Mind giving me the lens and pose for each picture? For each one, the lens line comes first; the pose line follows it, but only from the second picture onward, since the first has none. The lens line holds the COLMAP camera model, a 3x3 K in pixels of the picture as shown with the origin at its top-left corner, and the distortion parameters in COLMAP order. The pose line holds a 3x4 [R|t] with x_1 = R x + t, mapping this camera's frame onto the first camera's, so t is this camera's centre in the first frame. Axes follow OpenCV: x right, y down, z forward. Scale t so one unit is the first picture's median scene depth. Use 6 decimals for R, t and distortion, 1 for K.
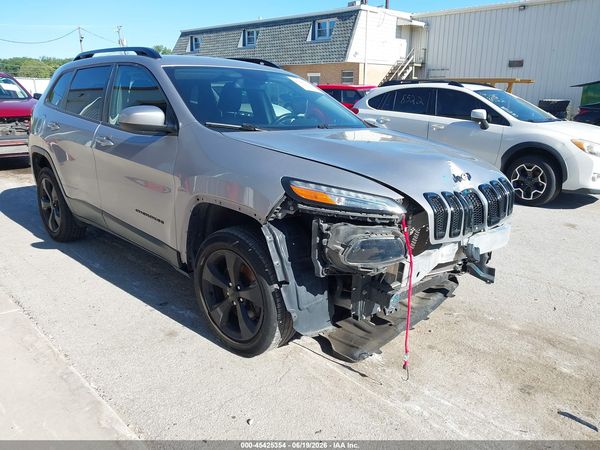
lens RADIAL K [[479.1, 0, 304.9], [0, 479.1, 225.5], [0, 0, 1]] dist [0.013540, -0.008576]
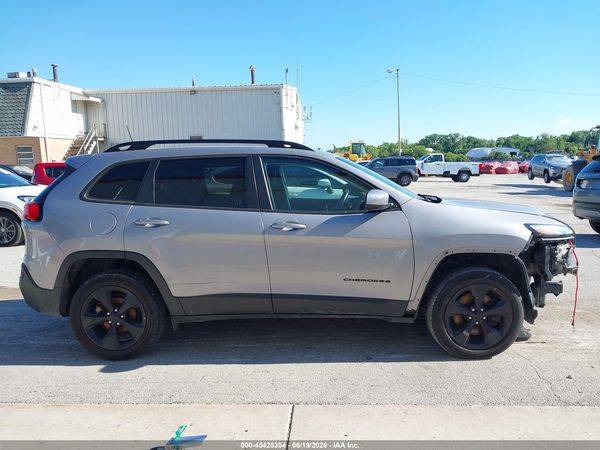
lens RADIAL K [[479.1, 0, 304.9], [0, 479.1, 225.5], [0, 0, 1]] dist [0.013540, -0.008576]
pose [[0.734941, -0.121141, 0.667223, -0.144566], [0.212737, 0.975432, -0.057228, -0.014337], [-0.643898, 0.184003, 0.742656, 0.023871]]
